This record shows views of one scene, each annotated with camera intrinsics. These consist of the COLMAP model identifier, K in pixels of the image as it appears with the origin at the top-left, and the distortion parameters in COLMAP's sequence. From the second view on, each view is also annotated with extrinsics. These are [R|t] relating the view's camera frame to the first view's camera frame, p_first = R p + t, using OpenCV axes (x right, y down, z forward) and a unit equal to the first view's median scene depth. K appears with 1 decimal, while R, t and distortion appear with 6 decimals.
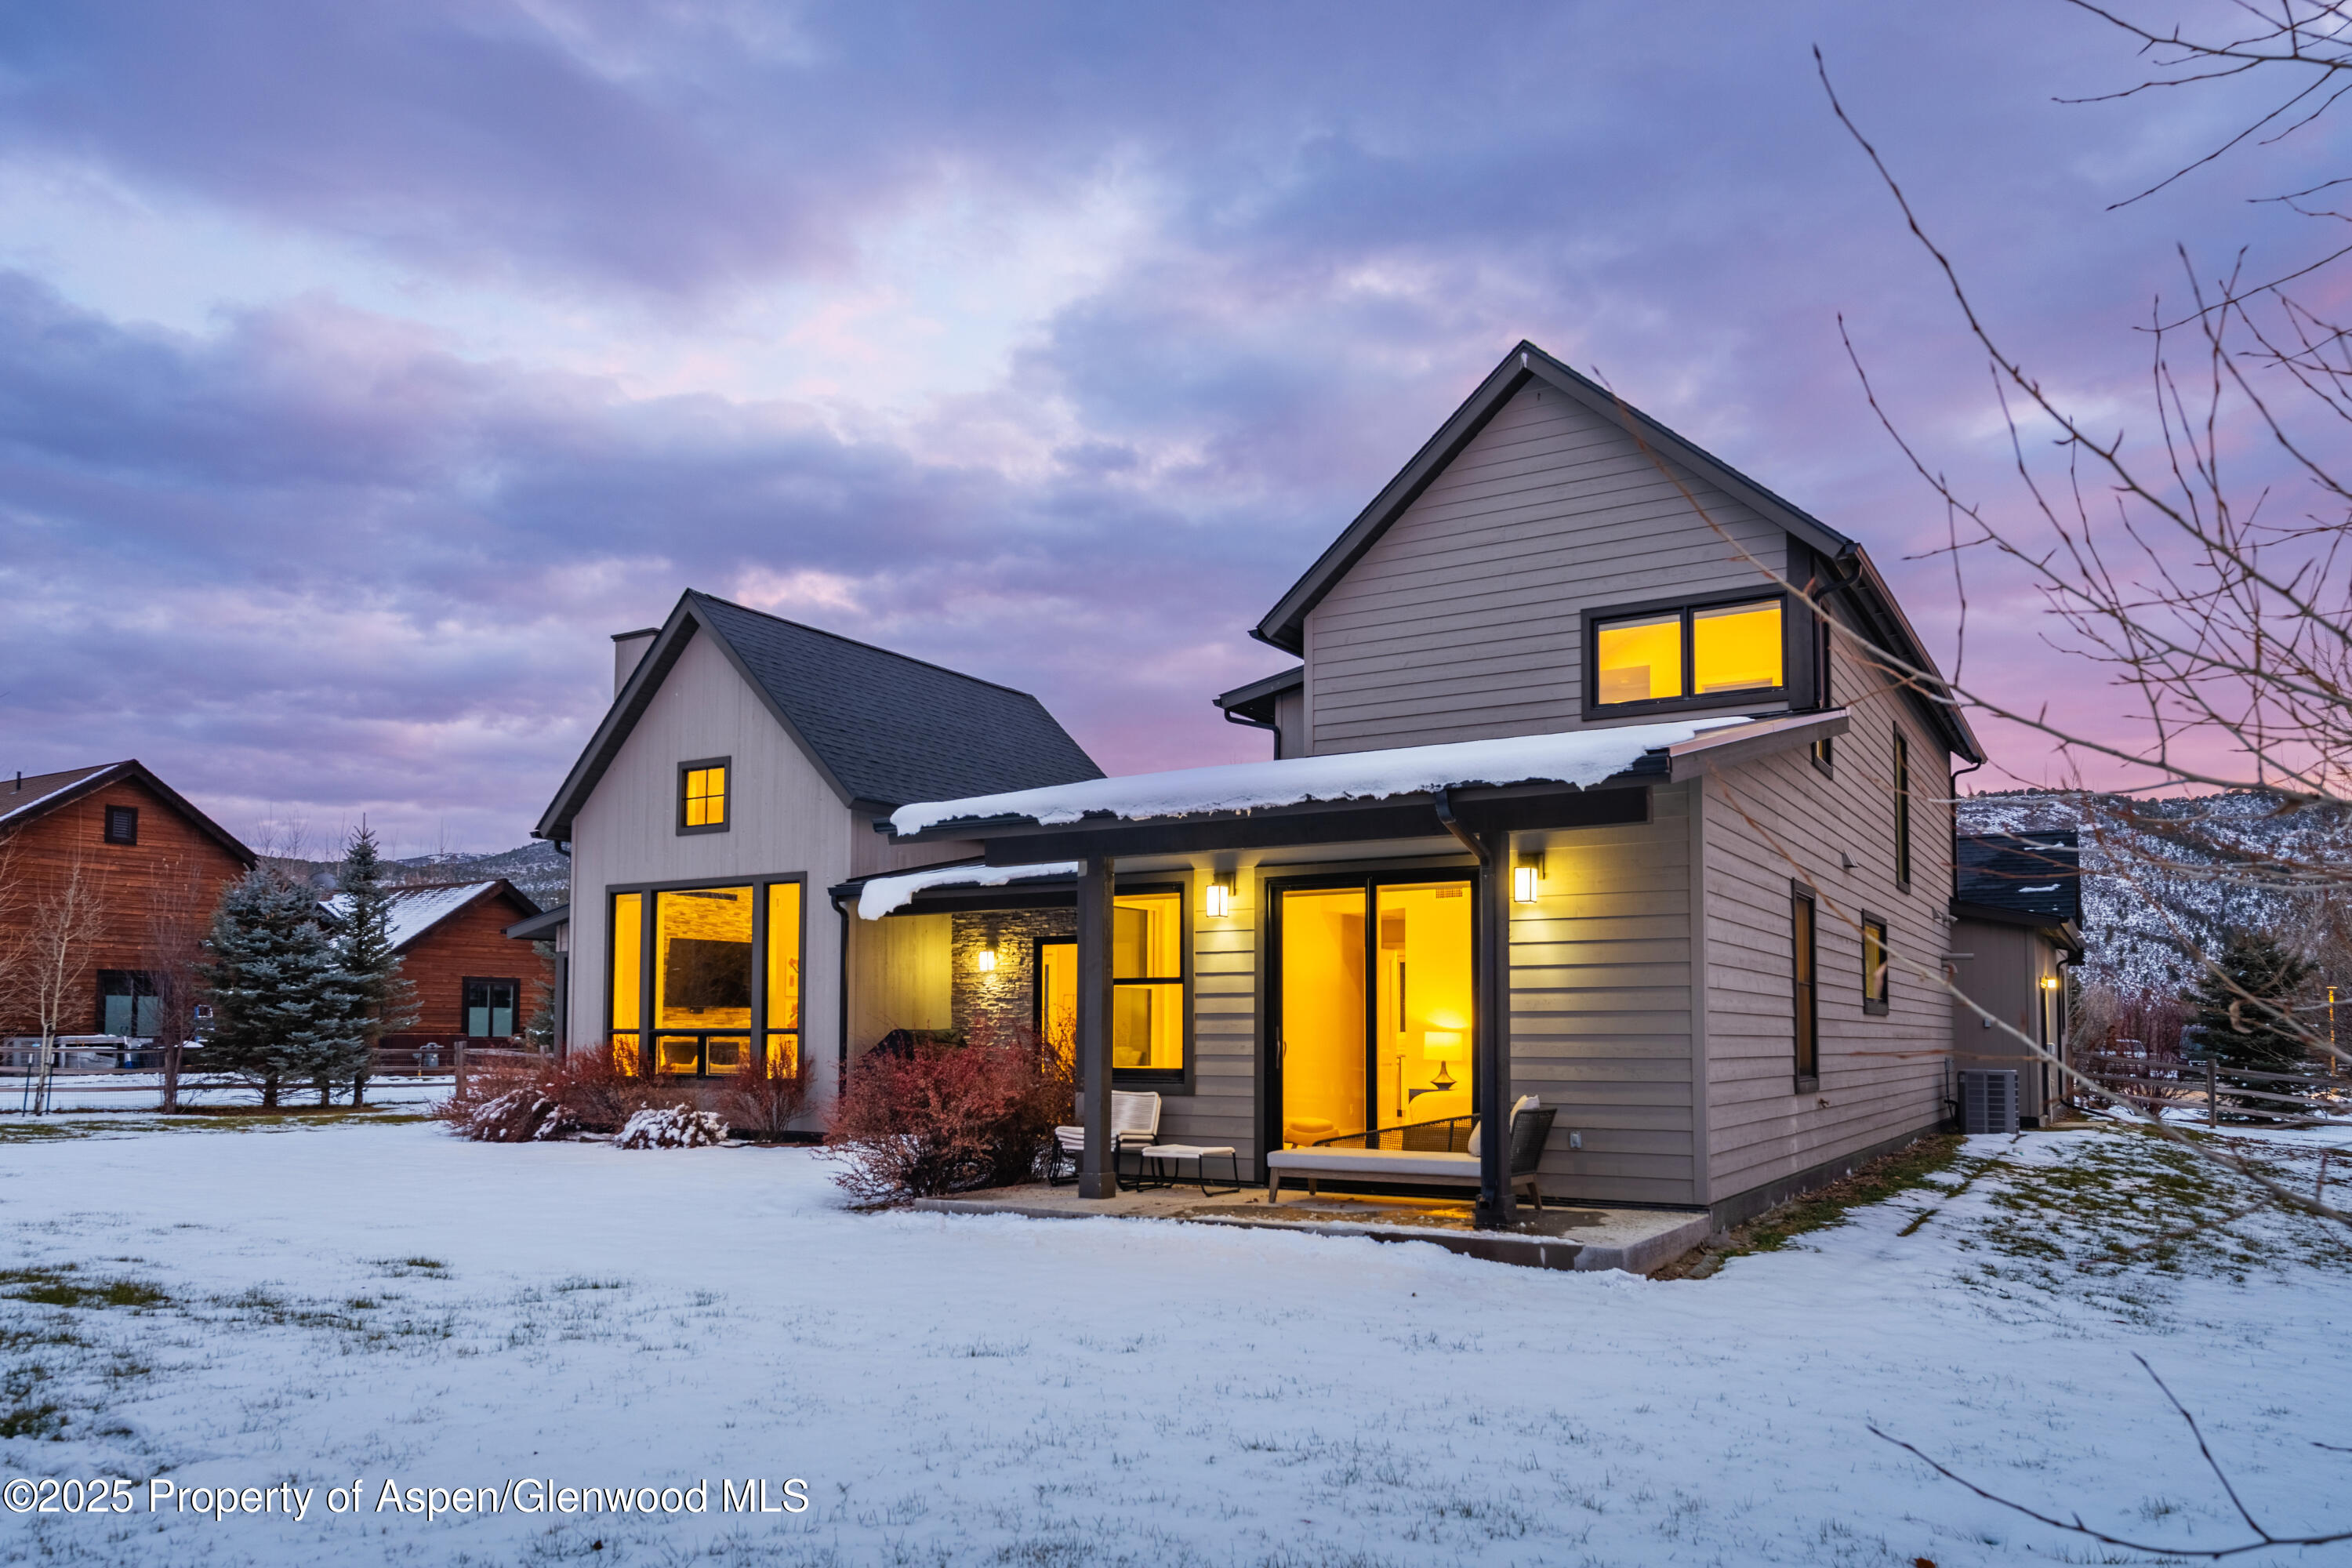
lens RADIAL K [[1614.0, 0, 1178.3], [0, 1614.0, 954.1], [0, 0, 1]] dist [-0.006730, -0.000698]
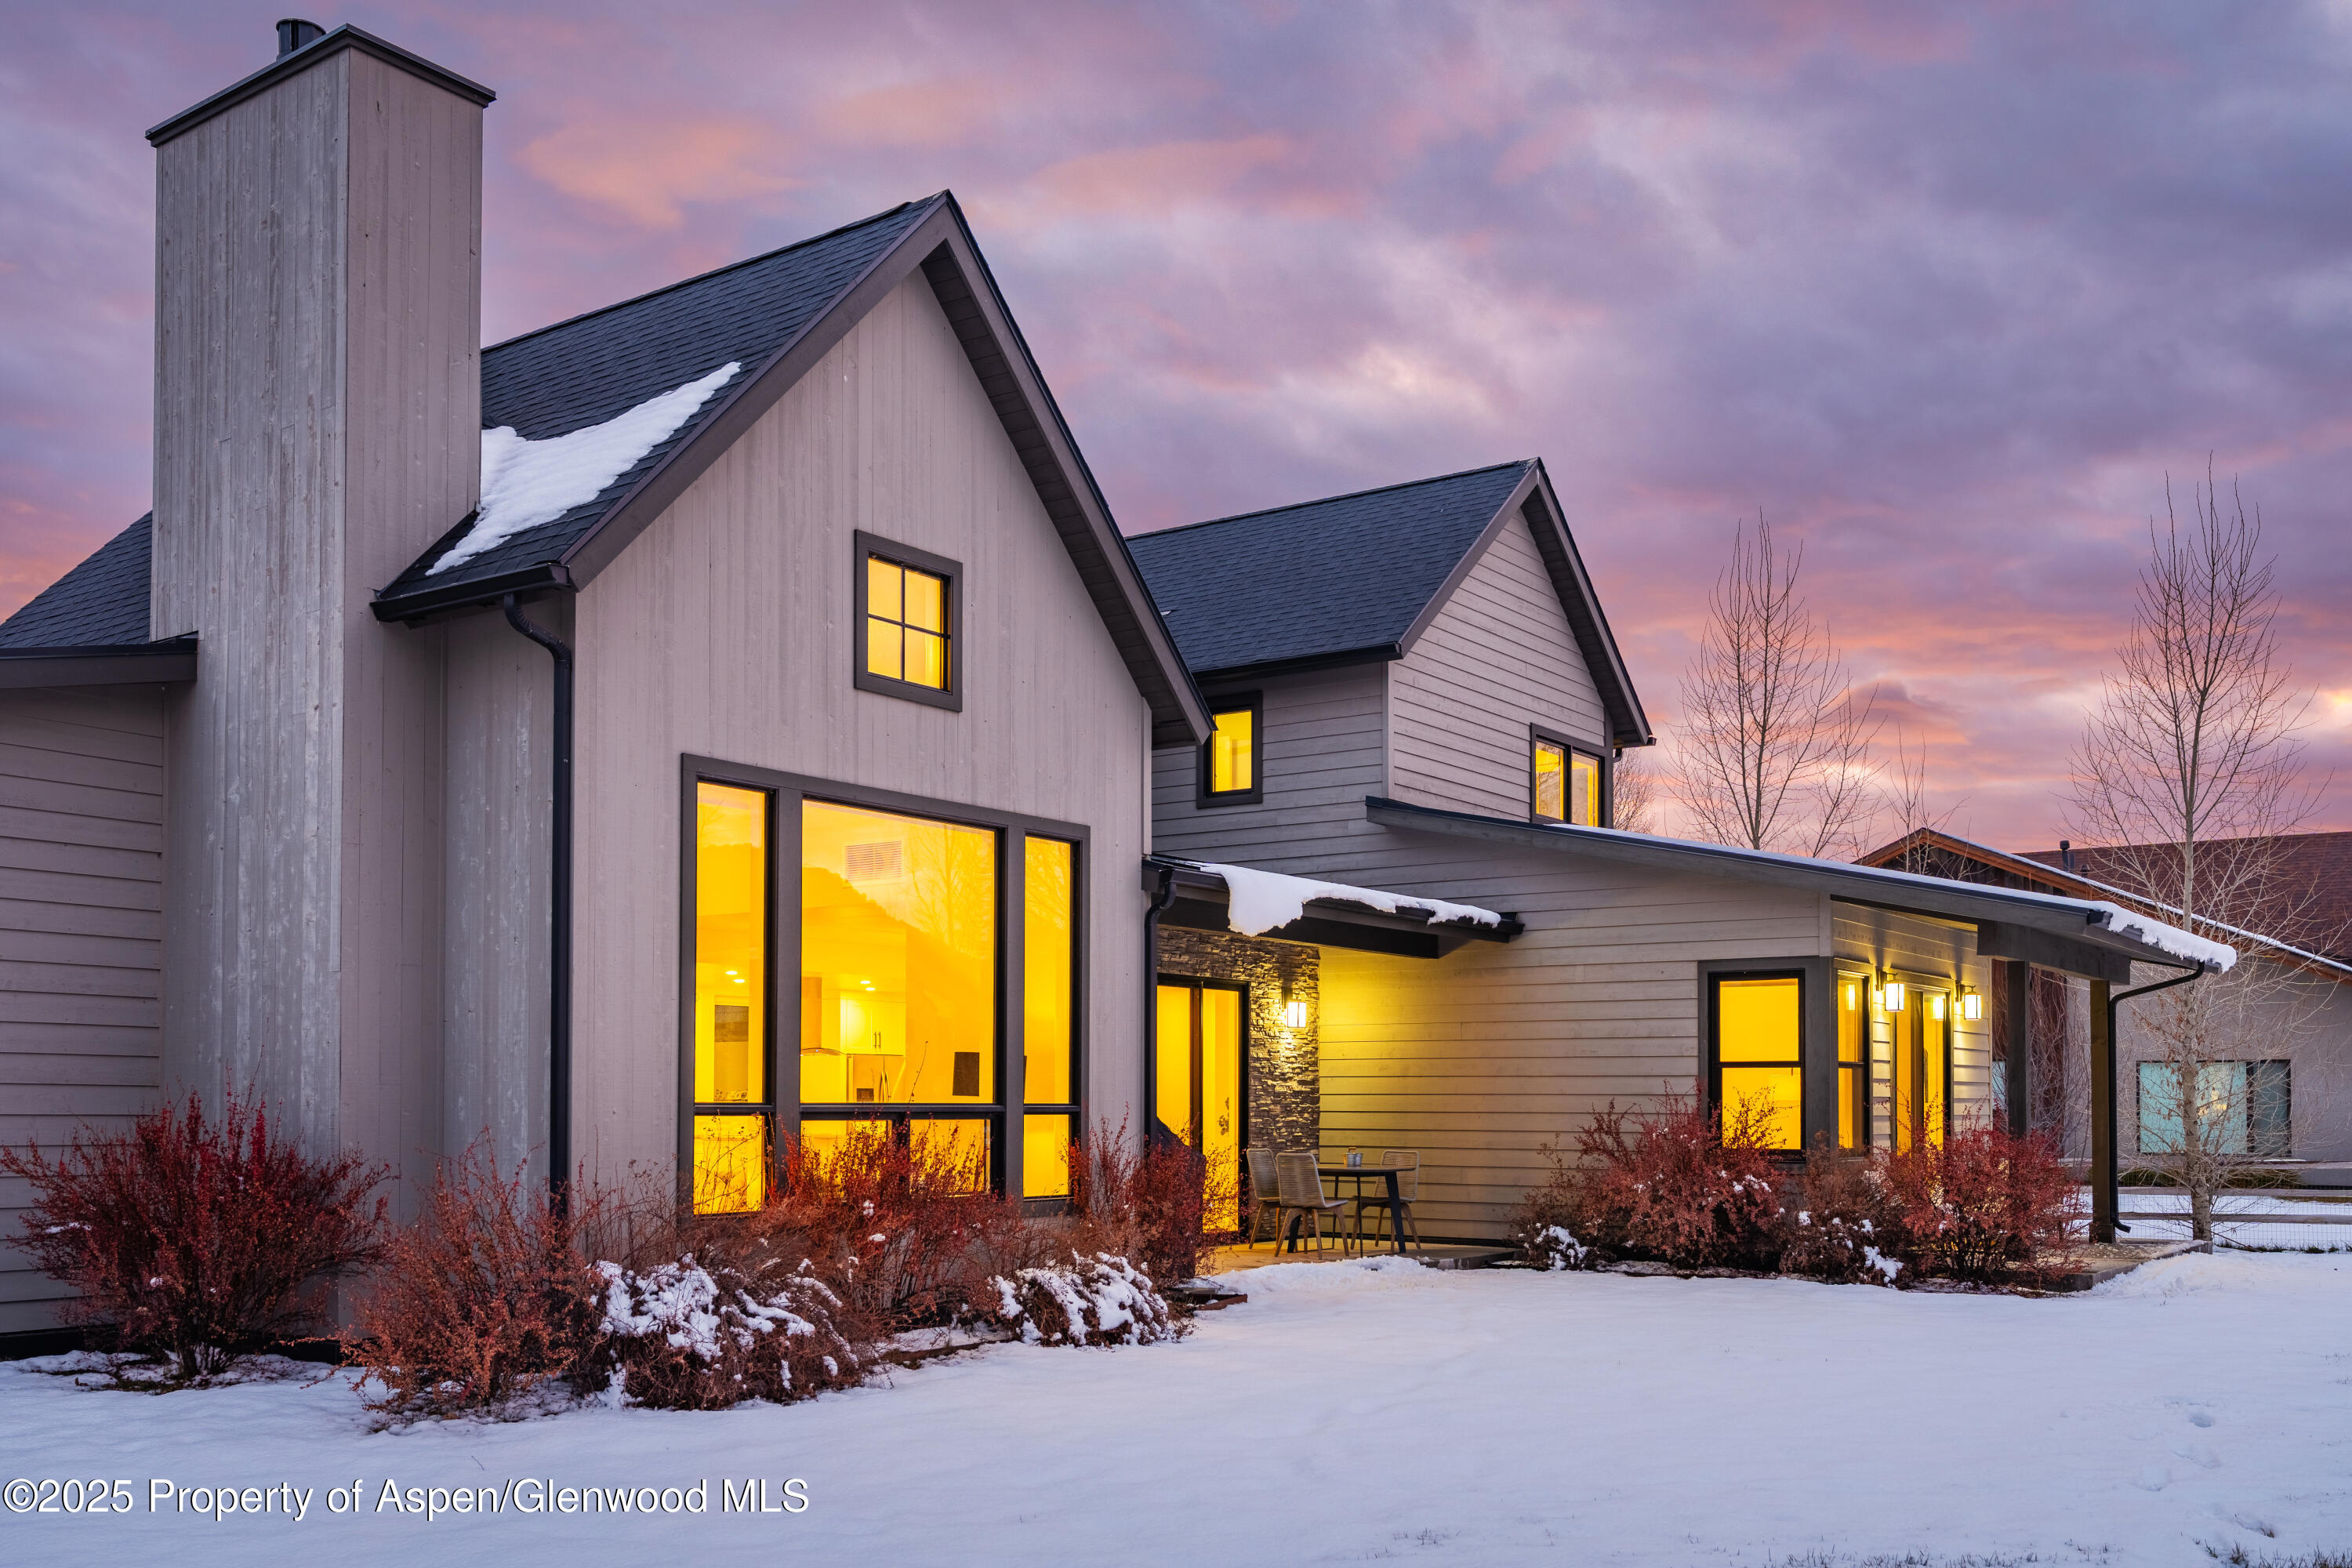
lens RADIAL K [[2115.4, 0, 1182.9], [0, 2115.4, 1044.7], [0, 0, 1]] dist [0.005361, -0.002927]
pose [[0.070278, 0.026364, 0.997179, -0.986358], [-0.055785, 0.998190, -0.022459, 0.040767], [-0.995966, -0.054049, 0.071622, 0.929452]]
